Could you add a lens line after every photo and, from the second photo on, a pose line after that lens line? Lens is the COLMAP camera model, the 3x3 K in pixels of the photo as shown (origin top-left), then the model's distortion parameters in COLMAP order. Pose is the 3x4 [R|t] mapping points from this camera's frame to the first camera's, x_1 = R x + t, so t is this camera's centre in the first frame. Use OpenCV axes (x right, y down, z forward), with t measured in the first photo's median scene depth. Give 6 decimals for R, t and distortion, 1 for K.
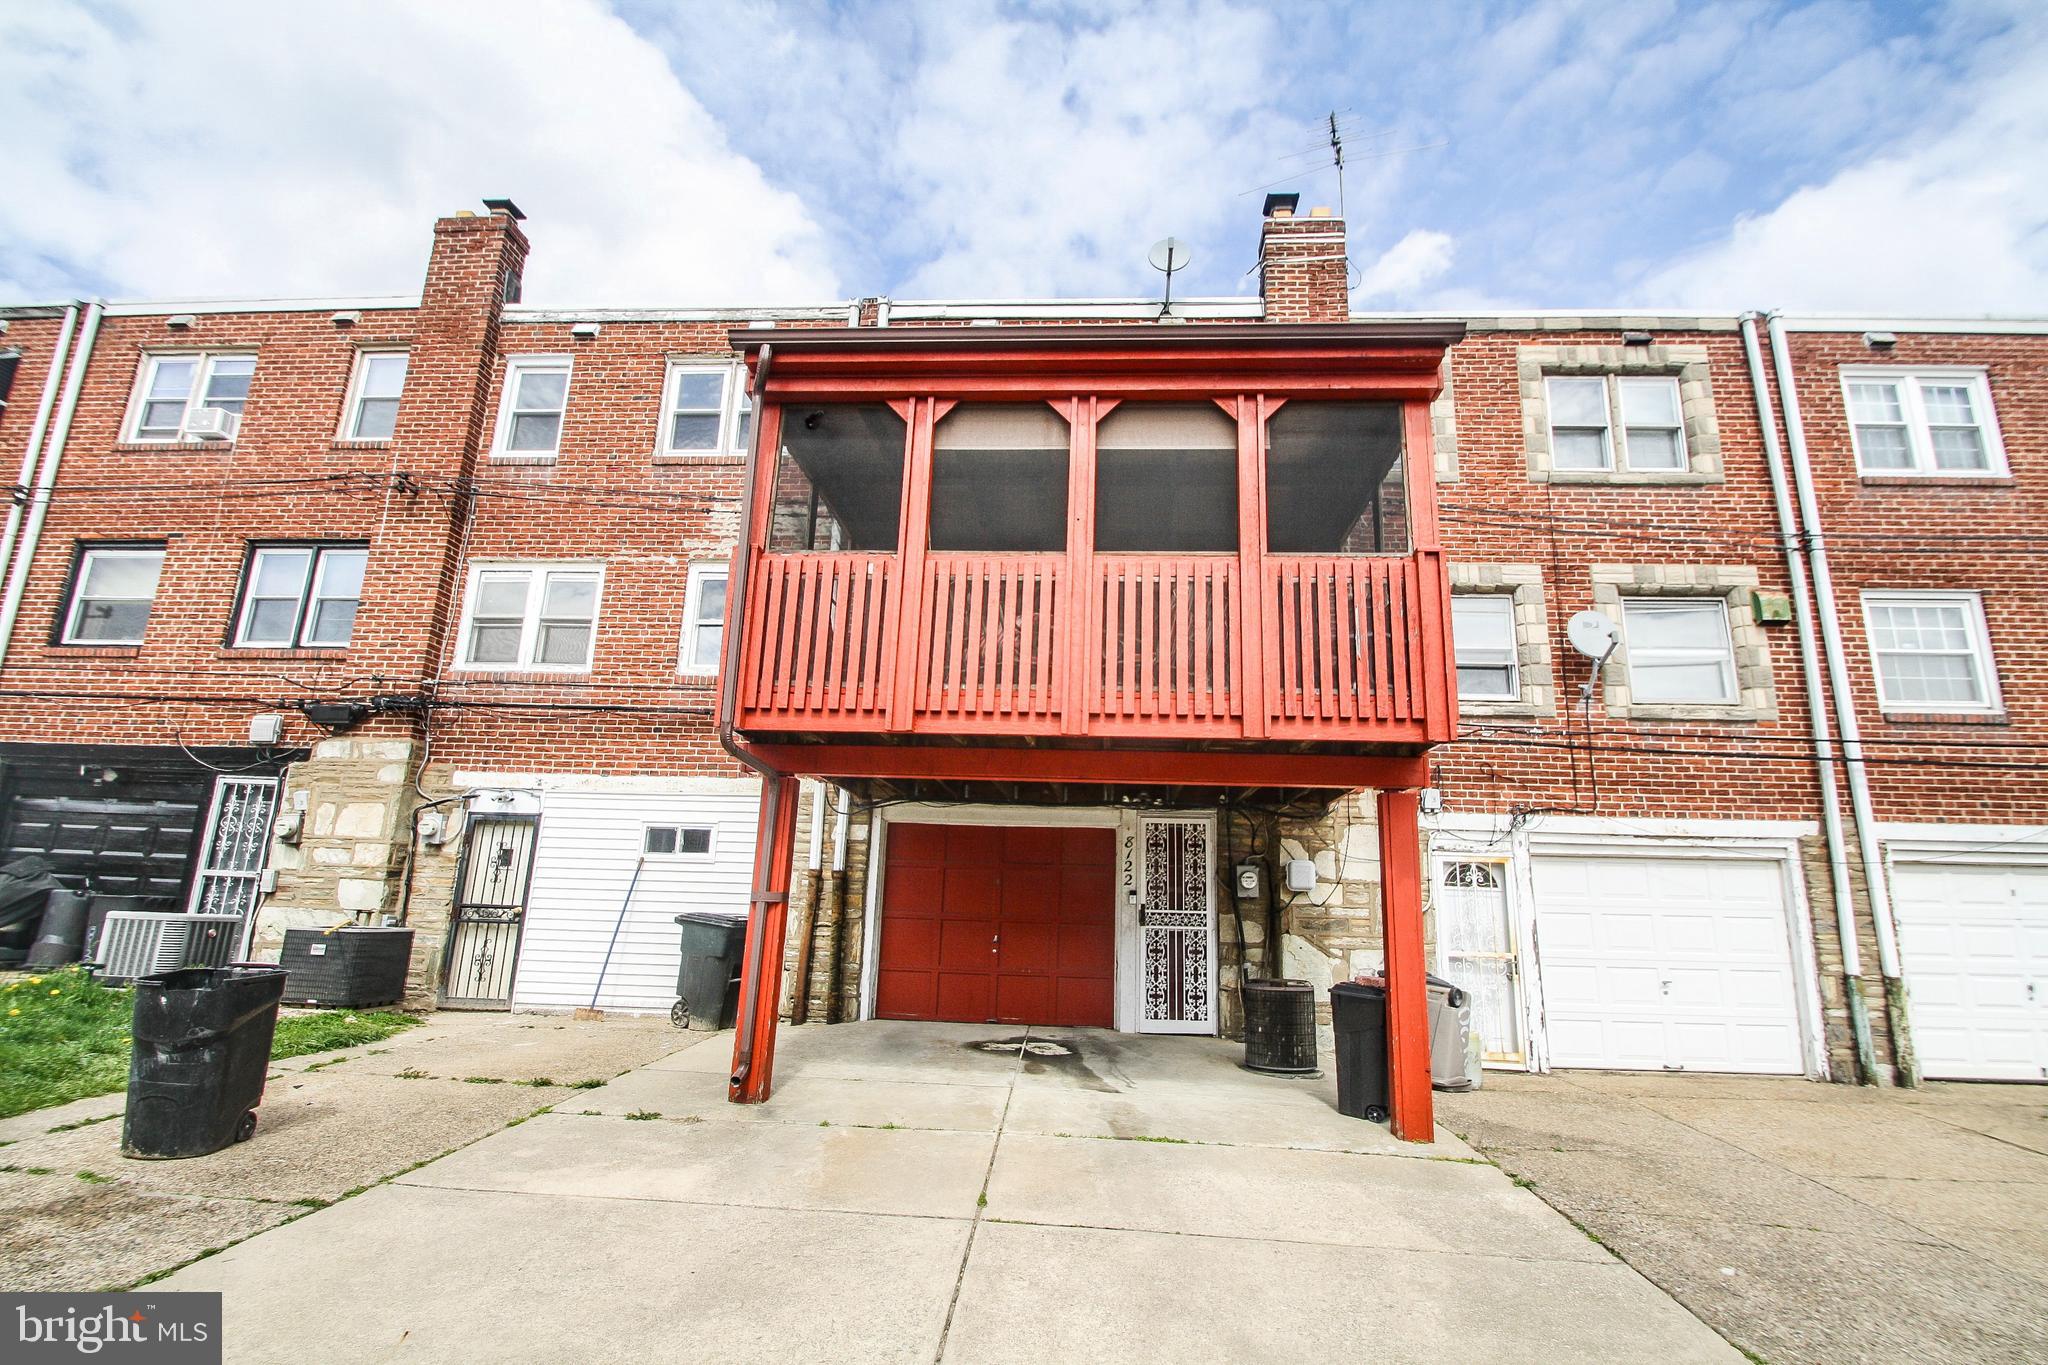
lens RADIAL K [[988.8, 0, 1060.6], [0, 988.8, 708.5], [0, 0, 1]] dist [-0.000574, -0.010526]
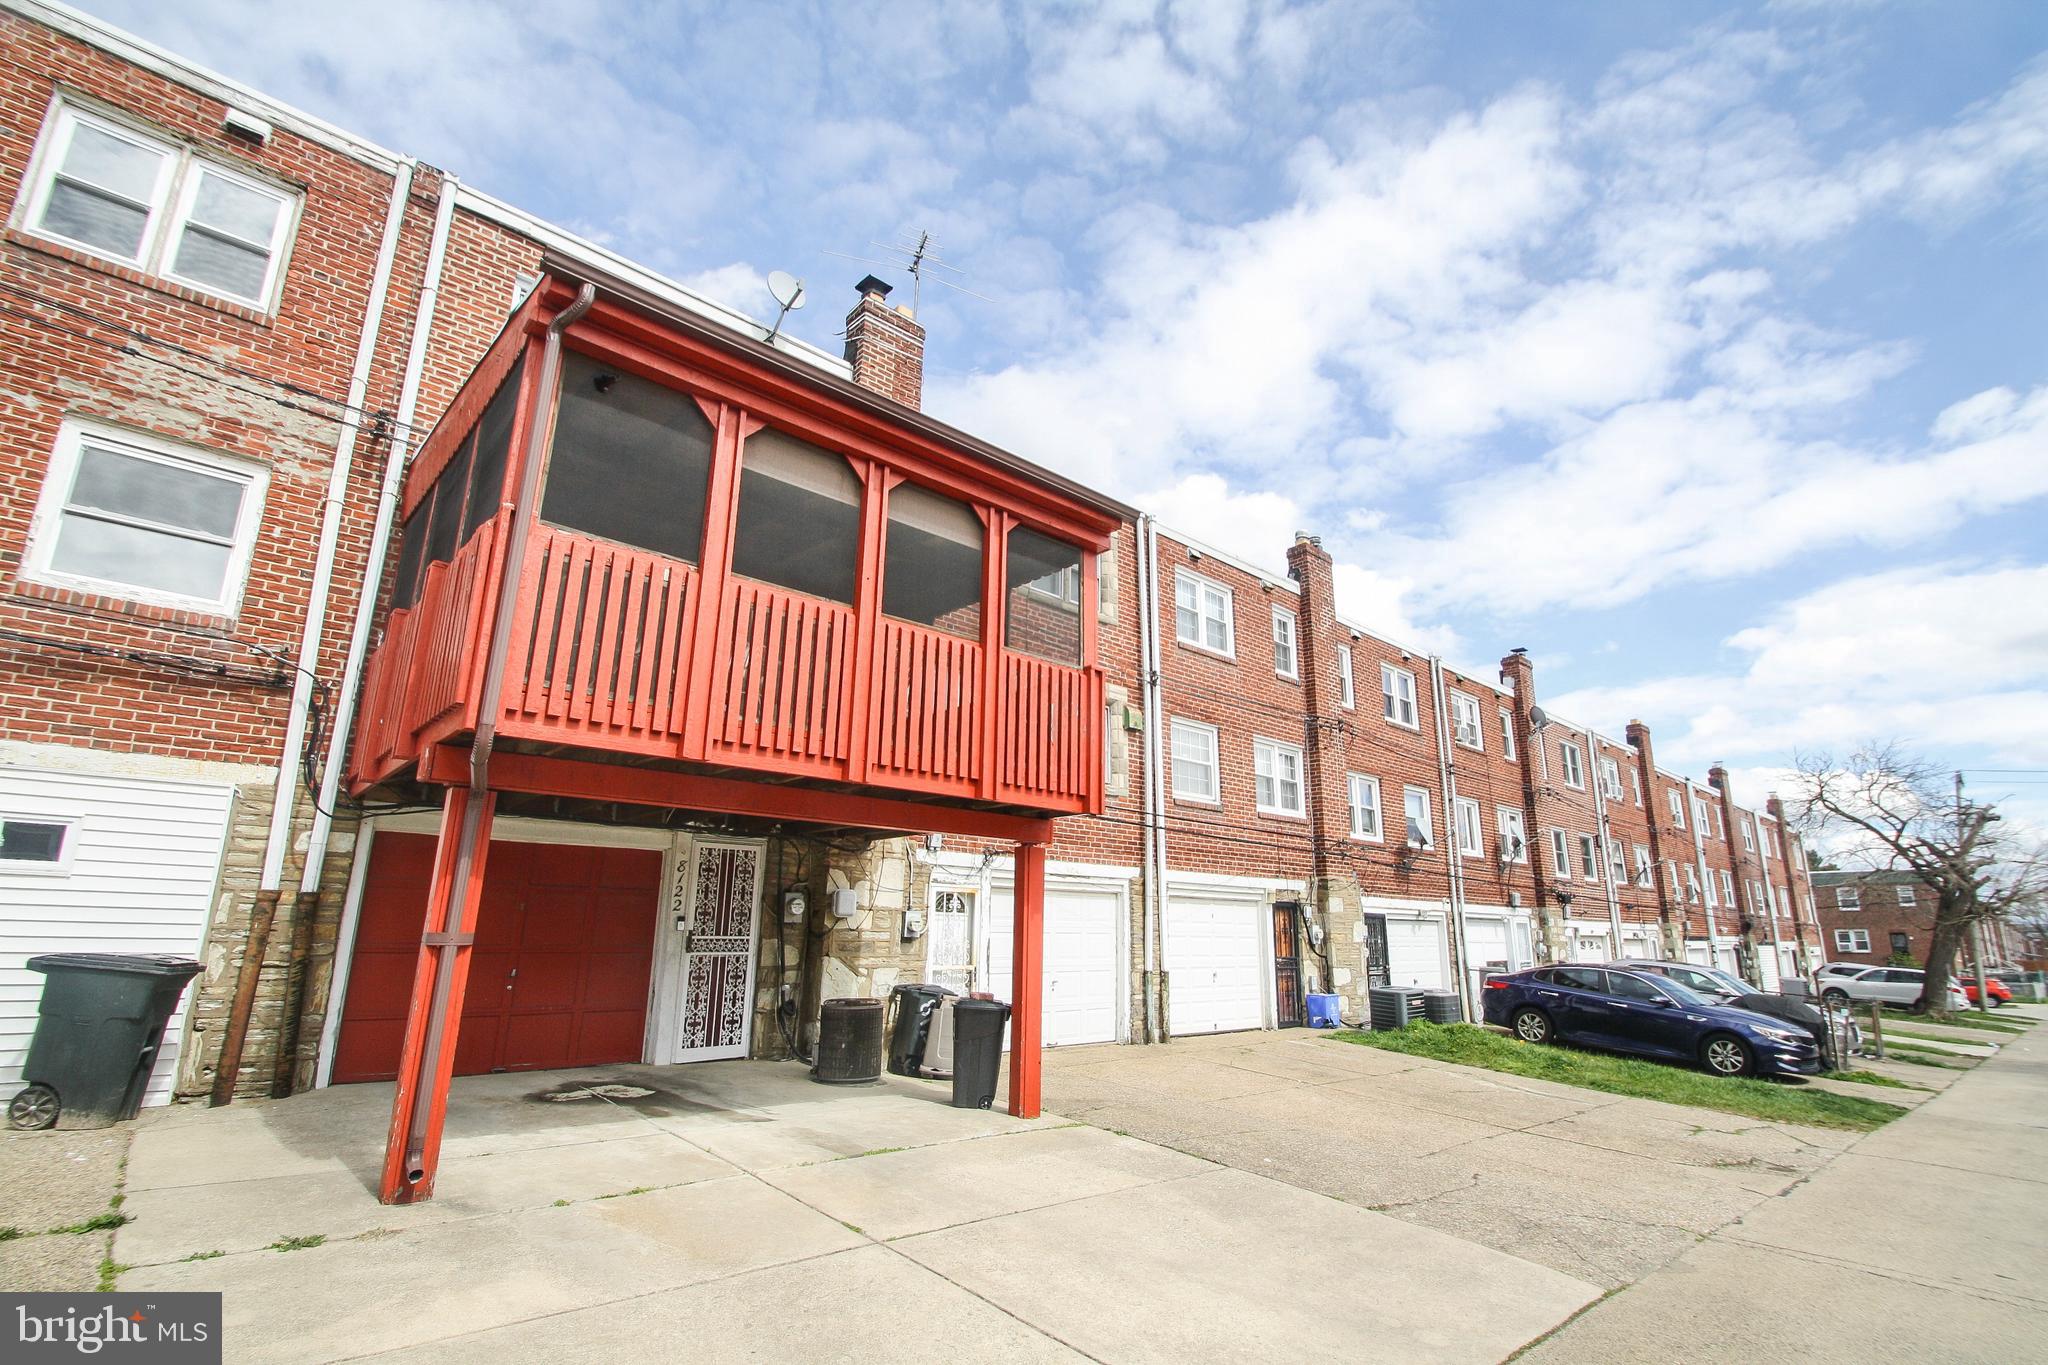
lens RADIAL K [[988.8, 0, 1060.6], [0, 988.8, 708.5], [0, 0, 1]] dist [-0.000574, -0.010526]
pose [[0.674552, 0.144666, 0.723914, -0.418303], [-0.145106, 0.987464, -0.062122, -0.012124], [-0.723826, -0.063140, 0.687088, 0.077108]]
